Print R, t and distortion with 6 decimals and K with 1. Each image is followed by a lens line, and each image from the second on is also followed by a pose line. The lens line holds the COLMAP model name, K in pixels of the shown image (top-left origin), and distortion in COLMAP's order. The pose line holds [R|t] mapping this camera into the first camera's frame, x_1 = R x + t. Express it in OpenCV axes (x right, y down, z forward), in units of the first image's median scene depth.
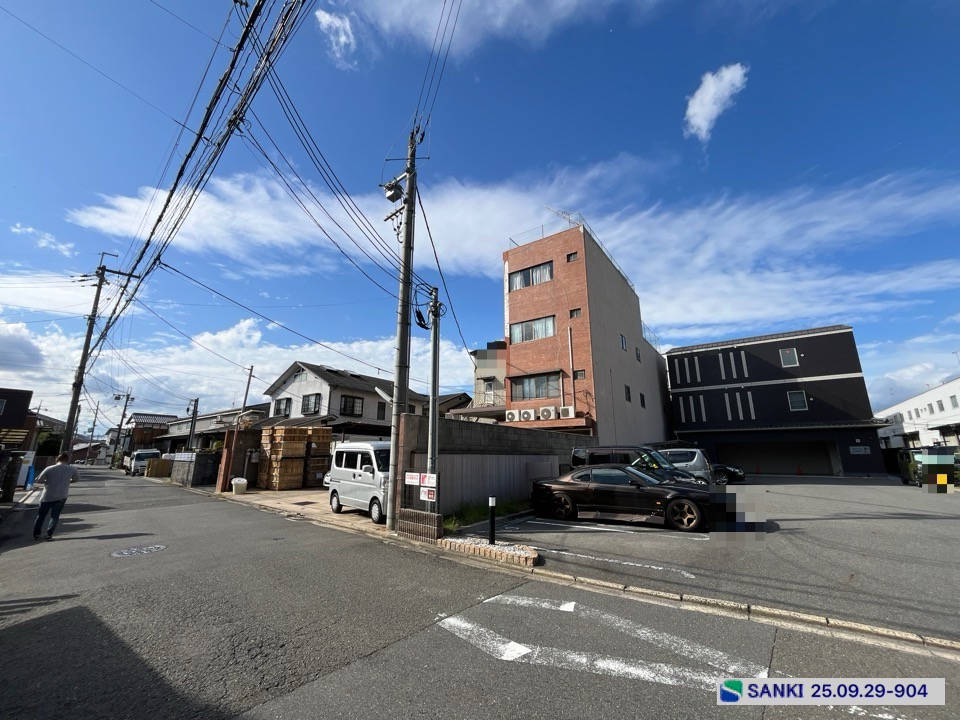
lens RADIAL K [[389.8, 0, 477.2], [0, 389.8, 361.1], [0, 0, 1]] dist [-0.002052, -0.000454]
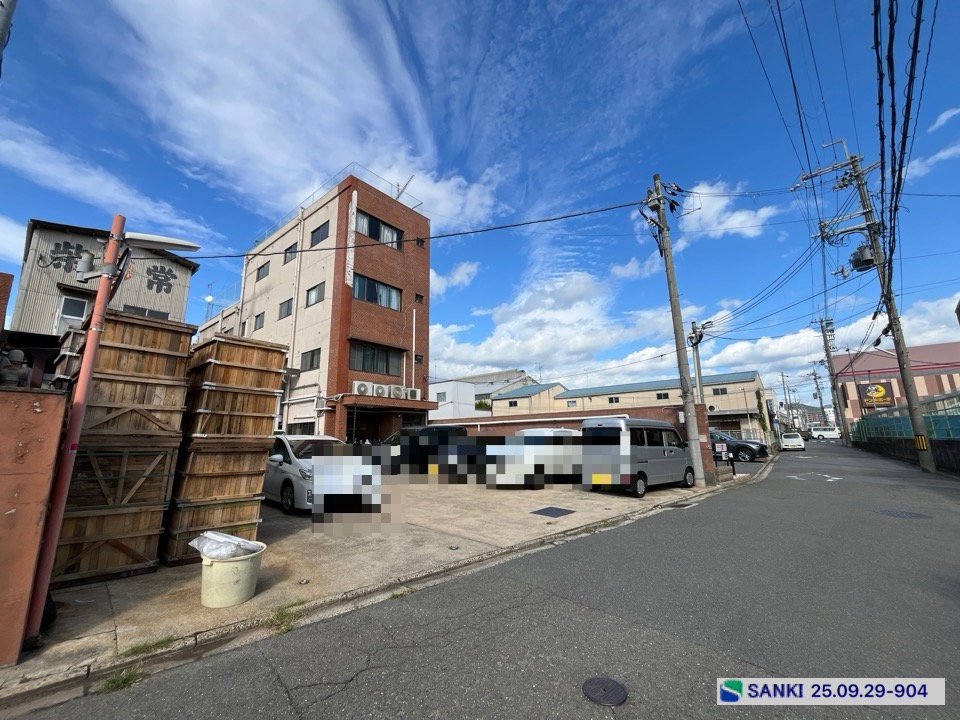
lens RADIAL K [[389.8, 0, 476.8], [0, 389.8, 360.7], [0, 0, 1]] dist [-0.002052, -0.000454]
pose [[0.072183, 0.195310, 0.978082, -0.655555], [-0.224415, 0.958675, -0.174873, 0.165015], [-0.971817, -0.206873, 0.113031, 0.662929]]
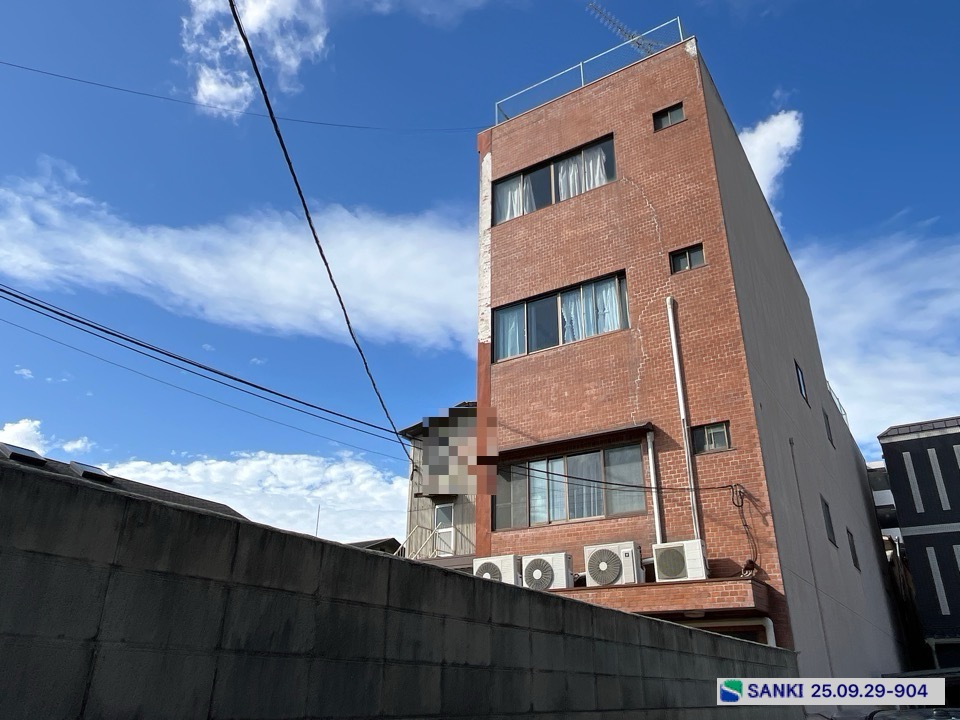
lens RADIAL K [[716.6, 0, 474.3], [0, 716.6, 359.7], [0, 0, 1]] dist [-0.000961, -0.000150]
pose [[0.998967, 0.028022, 0.035760, 0.047530], [-0.020619, 0.981031, -0.192749, 0.078699], [-0.040483, 0.191813, 0.980596, 0.394973]]
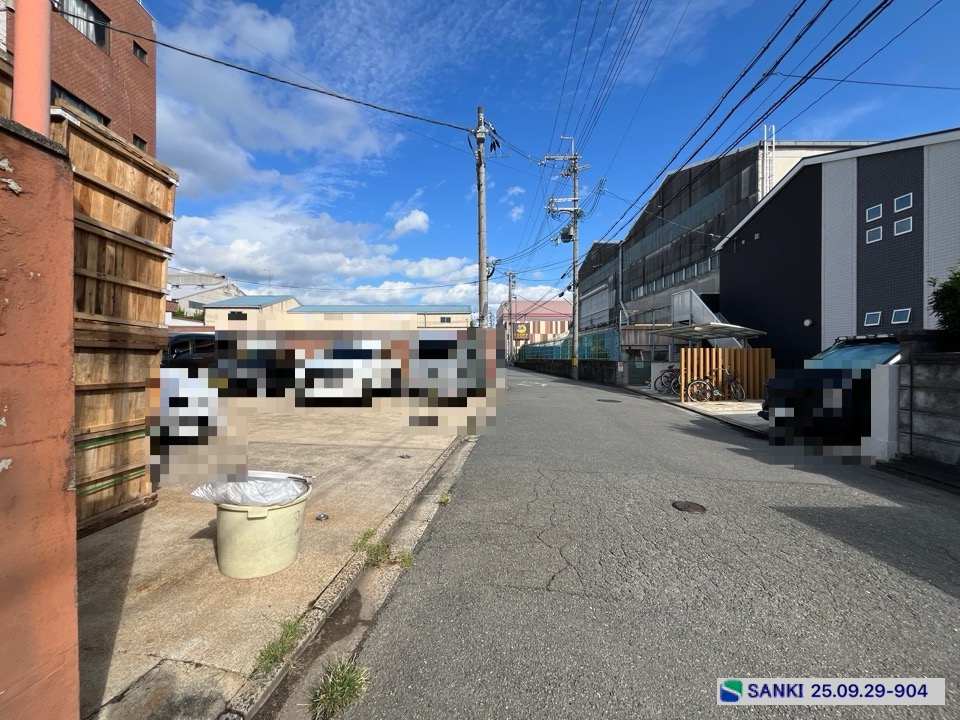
lens RADIAL K [[389.8, 0, 477.2], [0, 389.8, 360.0], [0, 0, 1]] dist [-0.002052, -0.000454]
pose [[-0.604690, -0.006016, 0.796438, -0.601574], [-0.192705, 0.971366, -0.138973, 0.208107], [-0.772796, -0.237513, -0.588535, 0.802352]]
